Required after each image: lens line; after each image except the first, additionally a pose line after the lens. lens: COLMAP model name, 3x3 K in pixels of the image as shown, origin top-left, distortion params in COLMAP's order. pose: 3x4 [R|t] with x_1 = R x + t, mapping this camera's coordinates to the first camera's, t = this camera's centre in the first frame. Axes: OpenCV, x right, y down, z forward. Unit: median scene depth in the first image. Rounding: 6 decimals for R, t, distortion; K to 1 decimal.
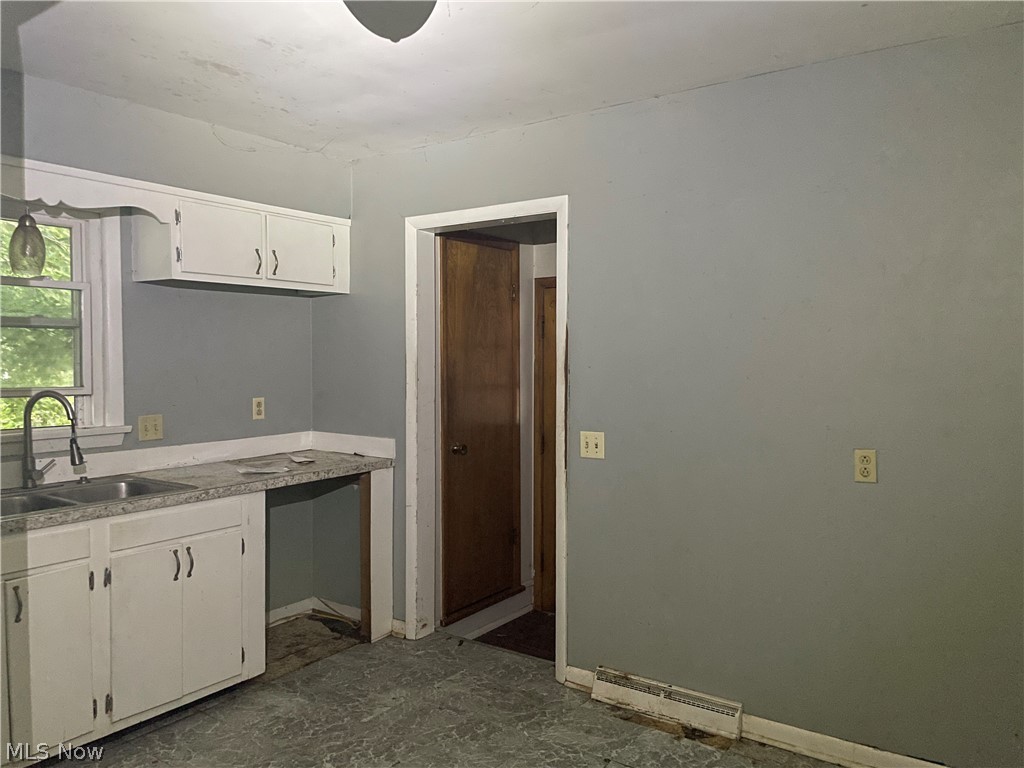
lens RADIAL K [[772.9, 0, 512.0], [0, 772.9, 384.0], [0, 0, 1]] dist [0.010863, -0.003676]
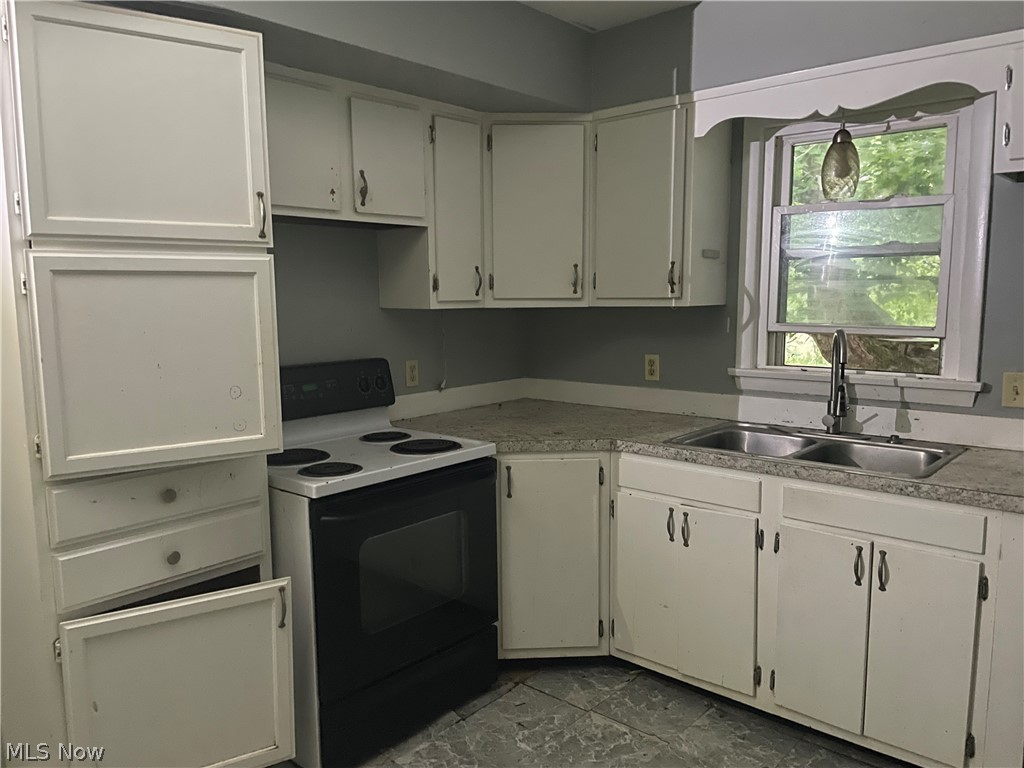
lens RADIAL K [[772.9, 0, 512.0], [0, 772.9, 384.0], [0, 0, 1]] dist [0.010863, -0.003676]
pose [[-0.095459, 0.128411, -0.987116, 0.050001], [-0.024630, 0.991036, 0.131302, -0.005428], [0.995129, 0.036847, -0.091440, 0.109663]]
